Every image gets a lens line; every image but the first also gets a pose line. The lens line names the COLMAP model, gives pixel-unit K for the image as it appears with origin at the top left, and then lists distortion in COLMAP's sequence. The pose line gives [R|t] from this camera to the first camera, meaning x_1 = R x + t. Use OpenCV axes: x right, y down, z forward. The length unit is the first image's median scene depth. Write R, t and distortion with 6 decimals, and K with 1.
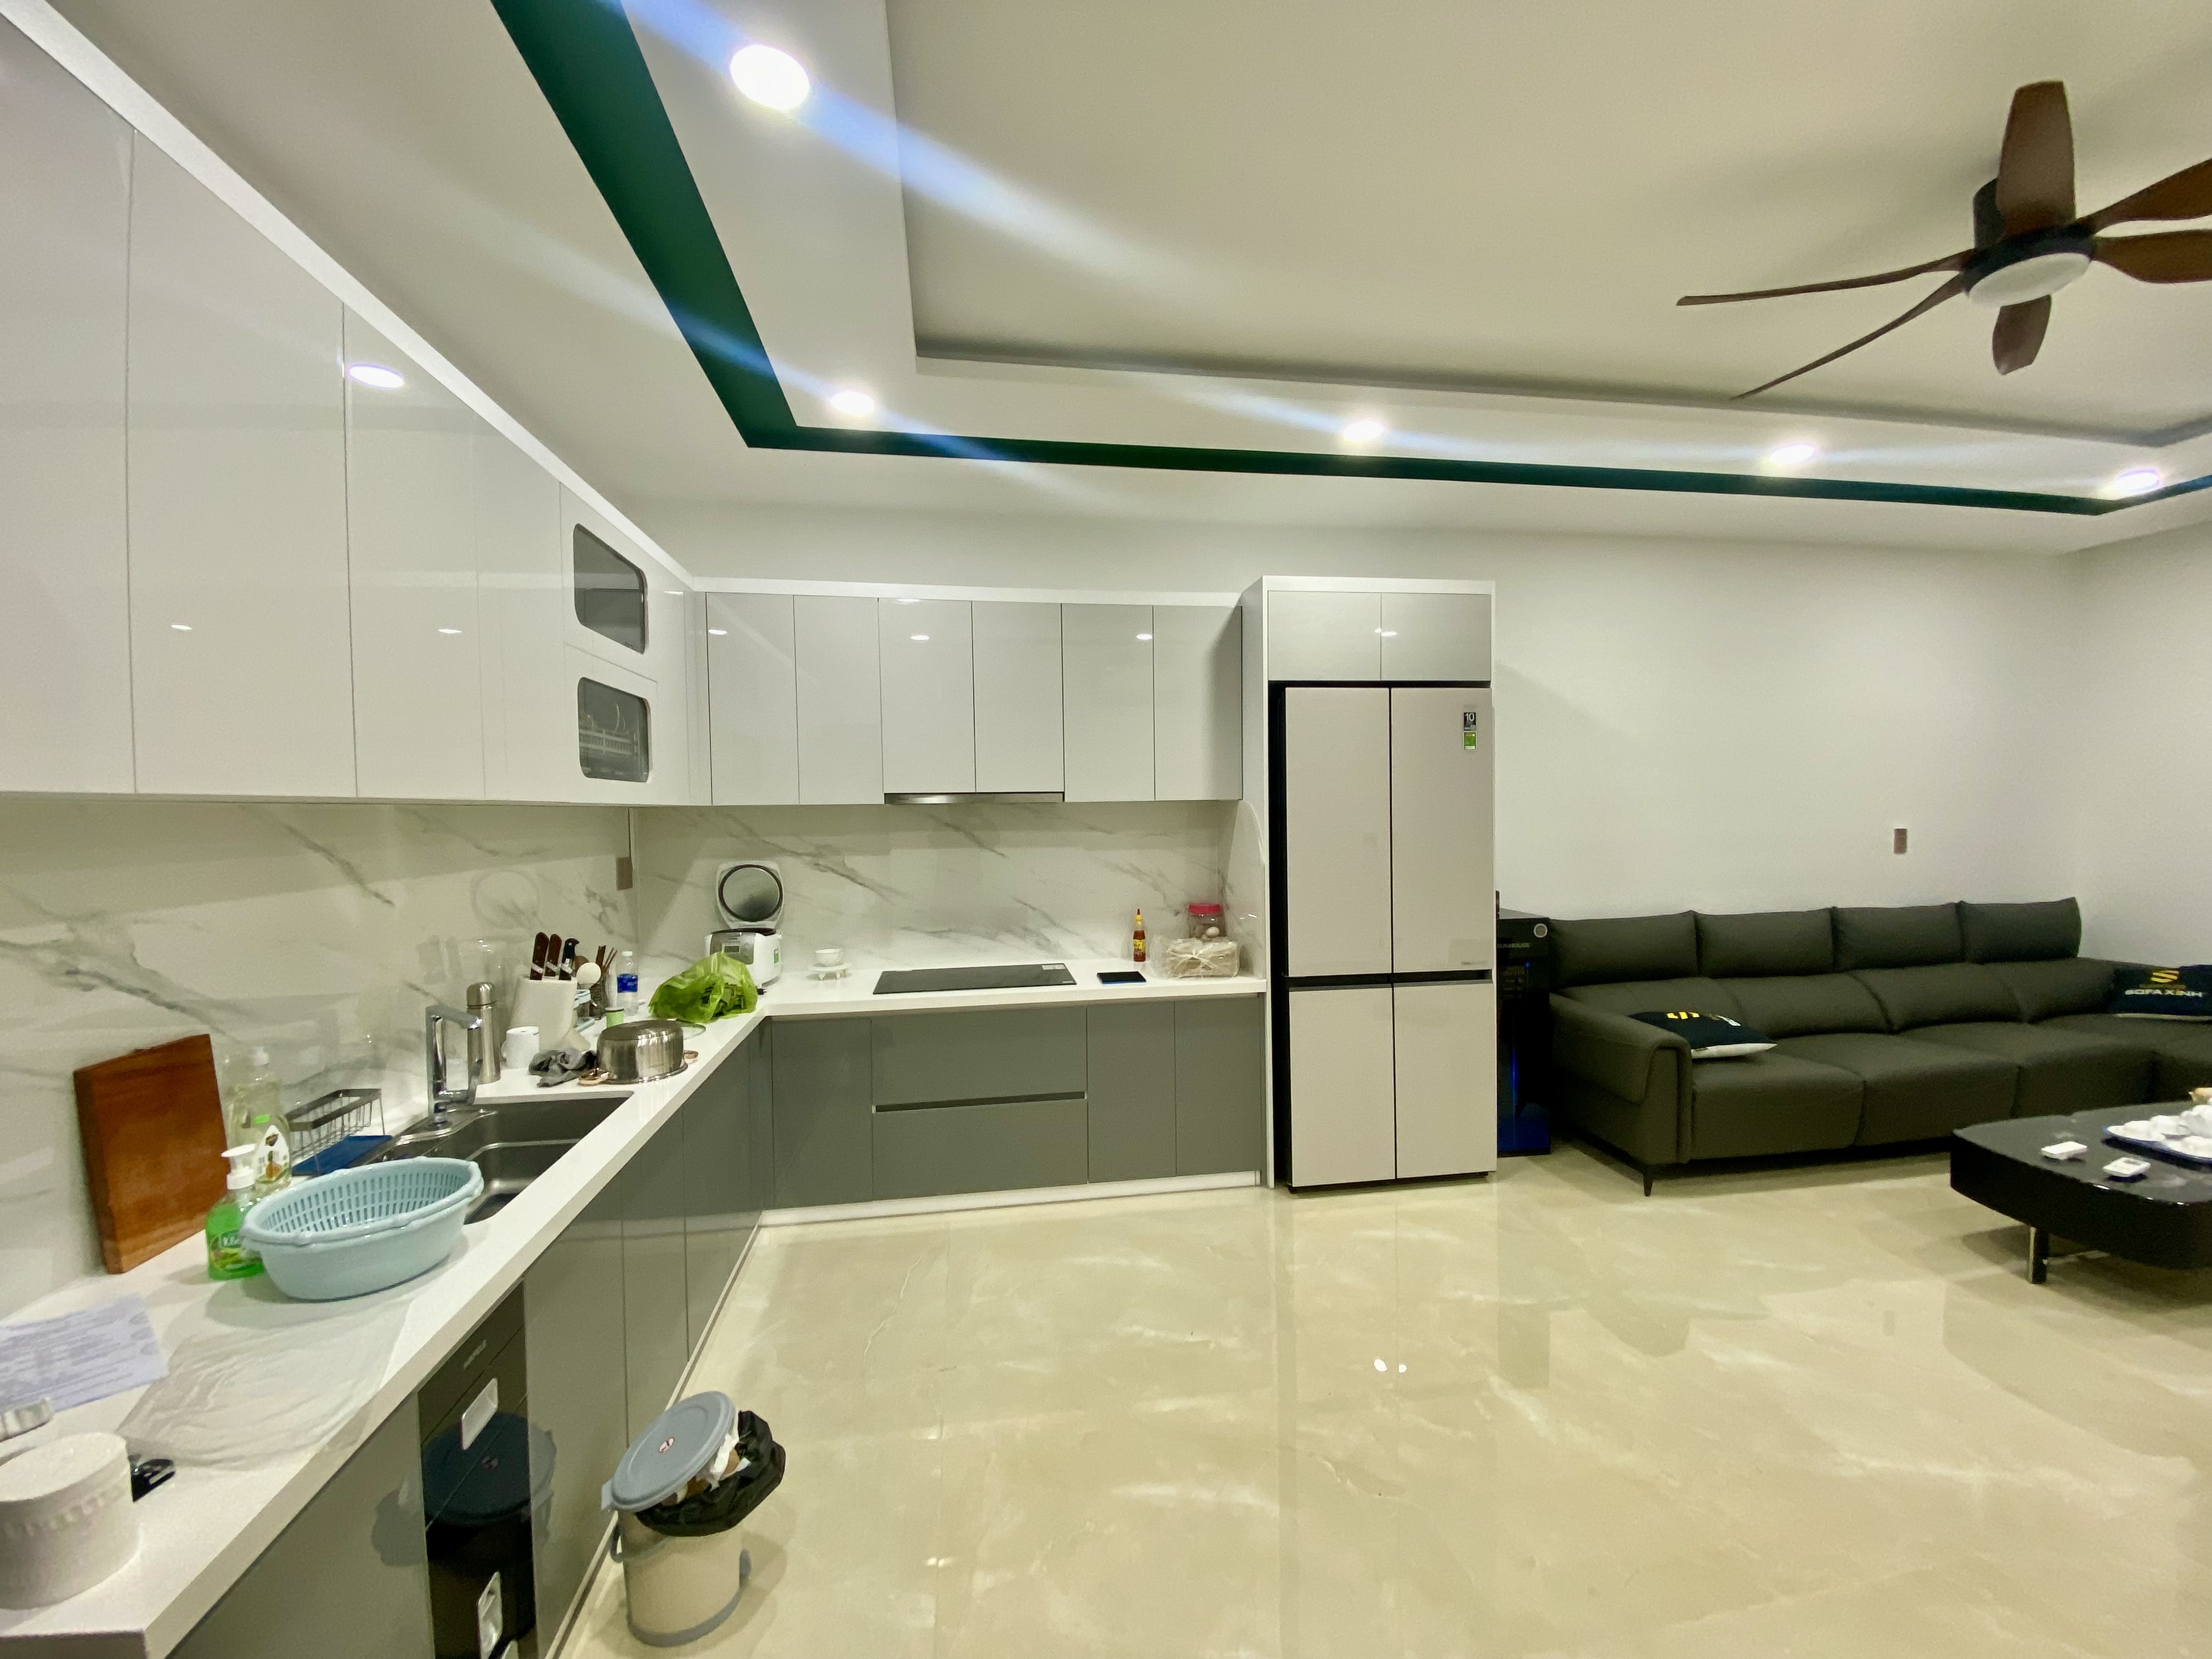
lens RADIAL K [[907.1, 0, 1106.0], [0, 907.1, 829.5], [0, 0, 1]] dist [0.046080, -0.032763]
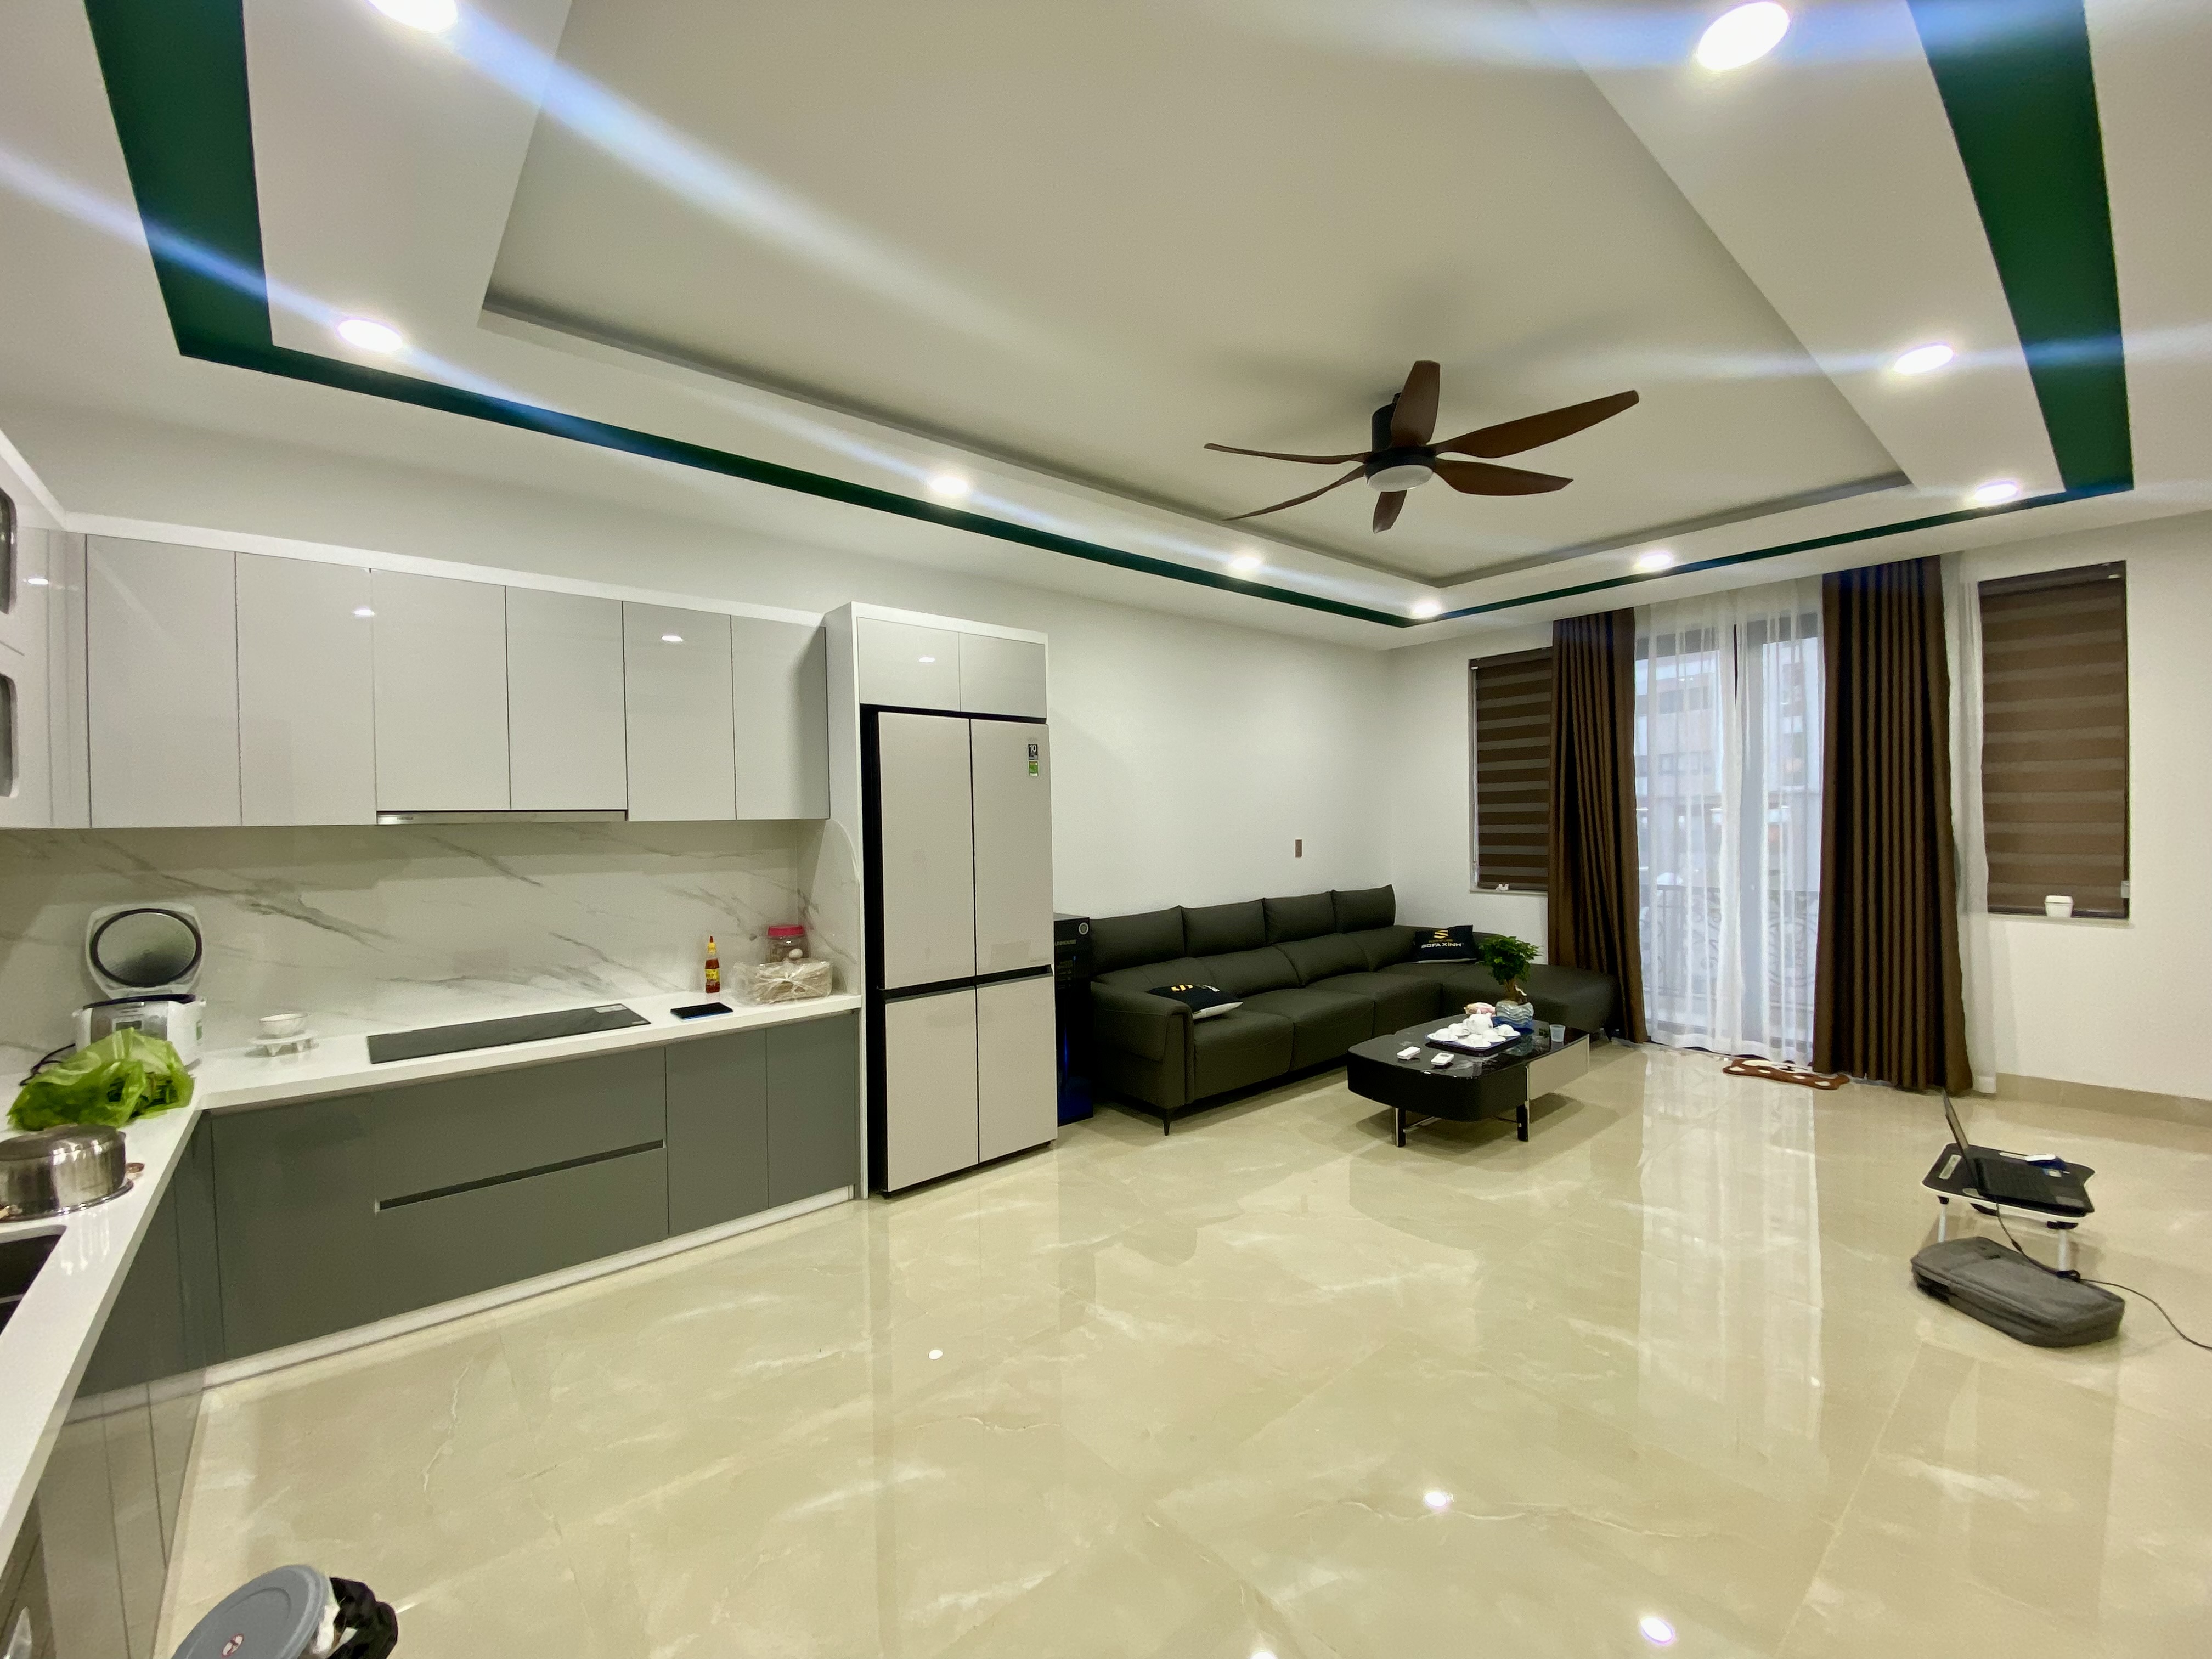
lens RADIAL K [[910.0, 0, 1106.0], [0, 910.0, 829.5], [0, 0, 1]] dist [0.023365, -0.019599]
pose [[0.855513, -0.007132, 0.517732, -0.121879], [0.017531, 0.999731, -0.015197, -0.000807], [-0.517484, 0.022078, 0.855408, -0.025421]]
